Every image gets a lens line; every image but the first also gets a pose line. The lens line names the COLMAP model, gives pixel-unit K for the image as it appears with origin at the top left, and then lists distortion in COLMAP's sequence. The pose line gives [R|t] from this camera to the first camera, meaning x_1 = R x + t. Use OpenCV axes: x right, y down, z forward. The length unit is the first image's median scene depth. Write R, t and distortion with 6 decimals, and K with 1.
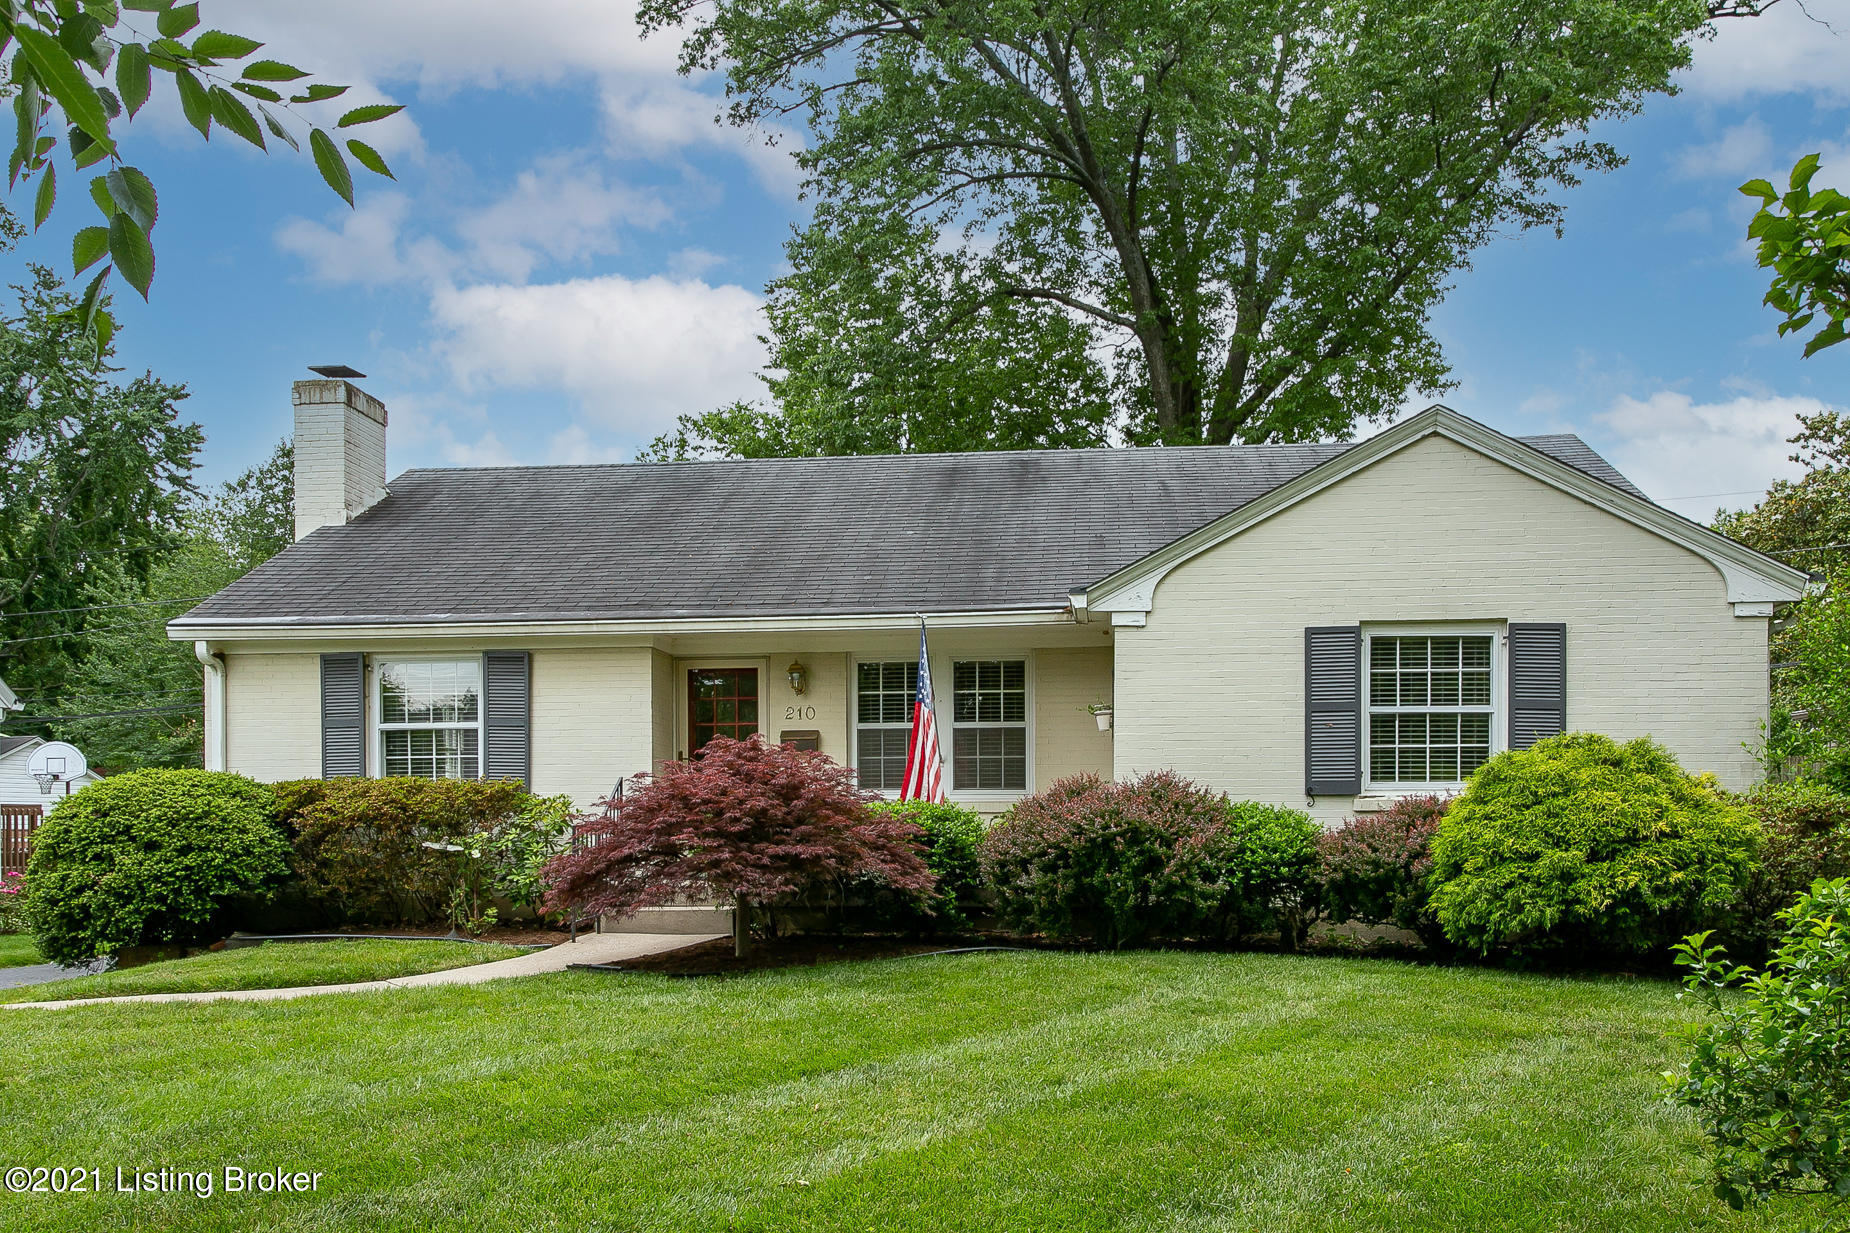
lens RADIAL K [[1558.4, 0, 925.1], [0, 1558.4, 624.3], [0, 0, 1]] dist [-0.011688, -0.003629]
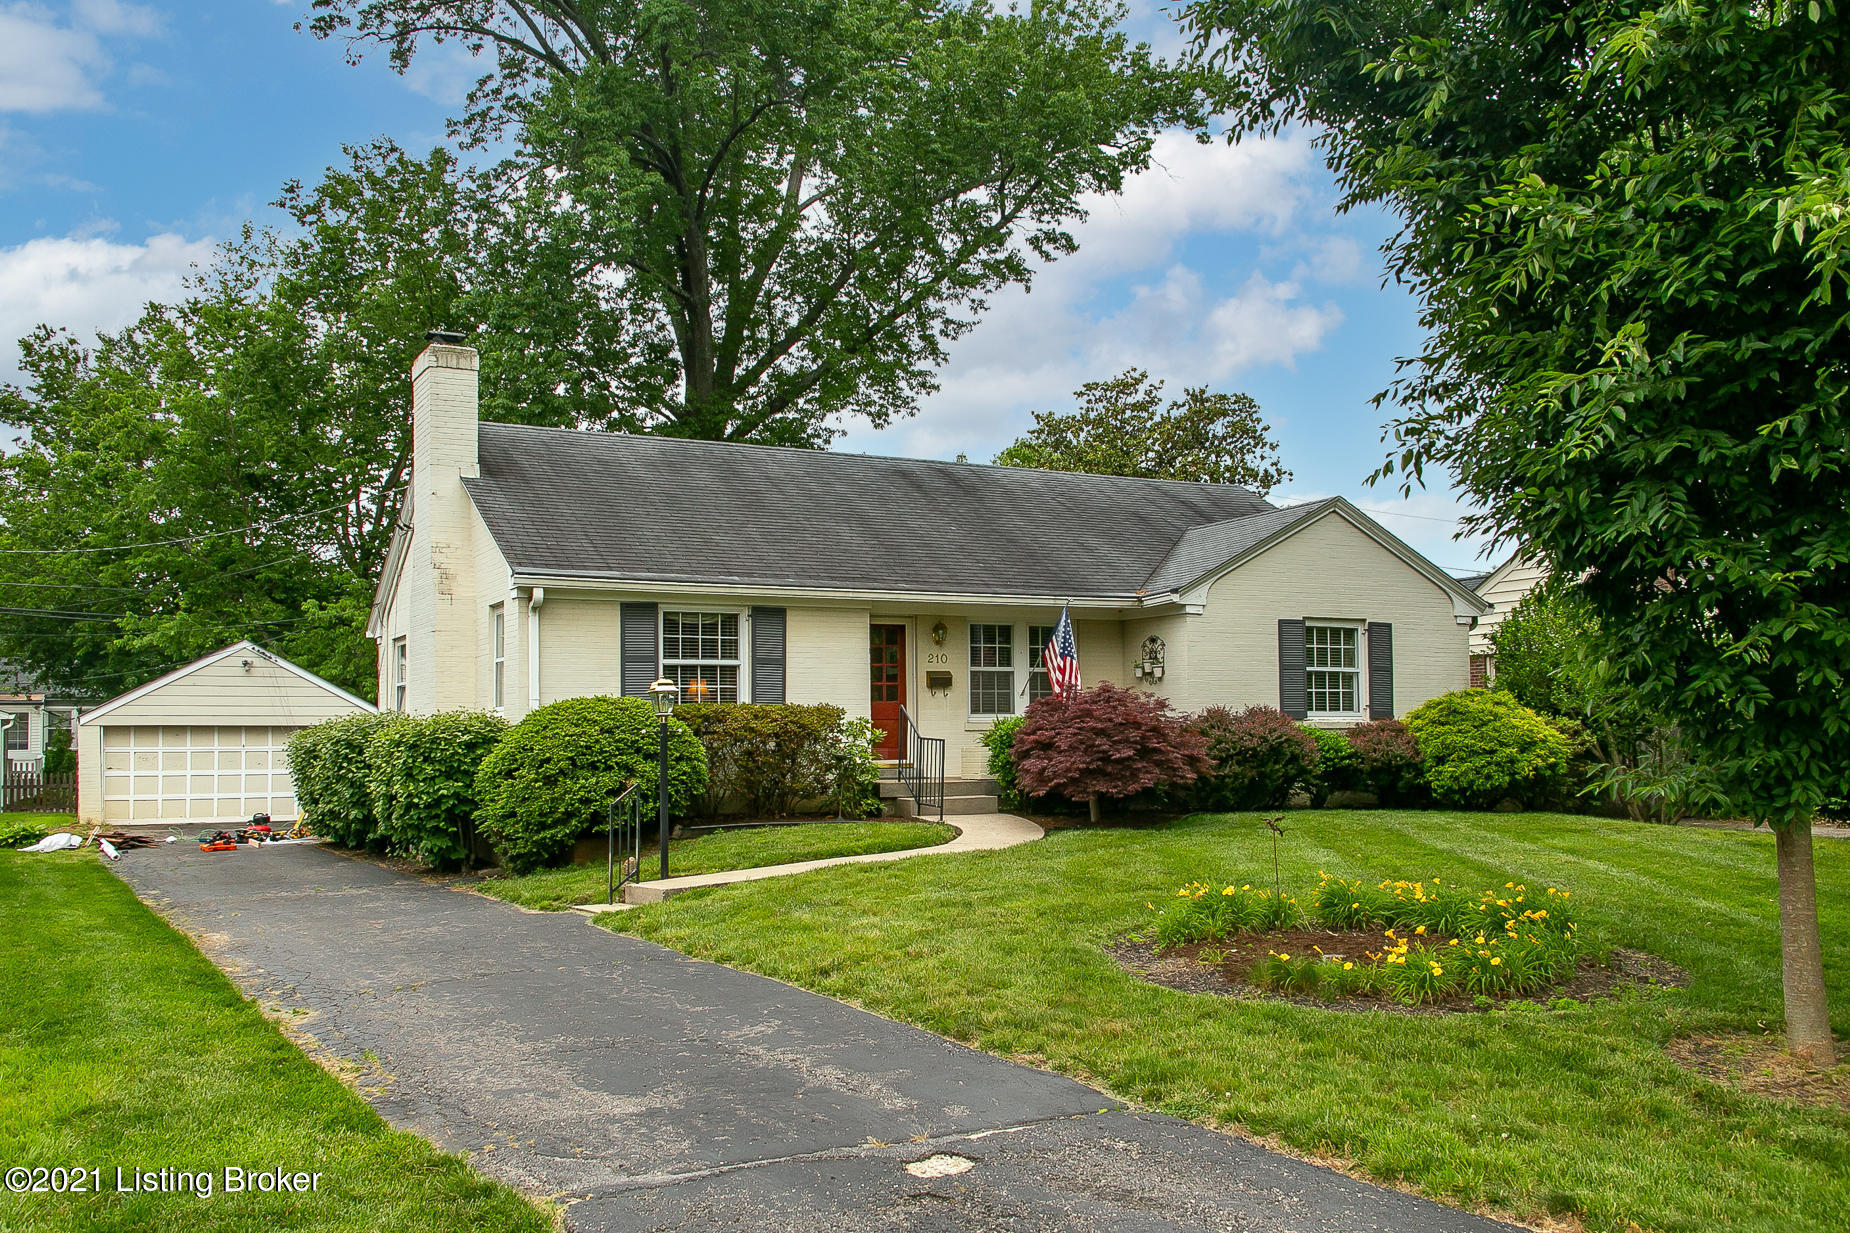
lens RADIAL K [[1587.6, 0, 924.3], [0, 1587.6, 614.3], [0, 0, 1]] dist [-0.016574, -0.003564]
pose [[0.822225, 0.040147, 0.567745, -1.030280], [-0.066932, 0.997408, 0.026403, -0.022276], [-0.565213, -0.059710, 0.822781, -0.180456]]
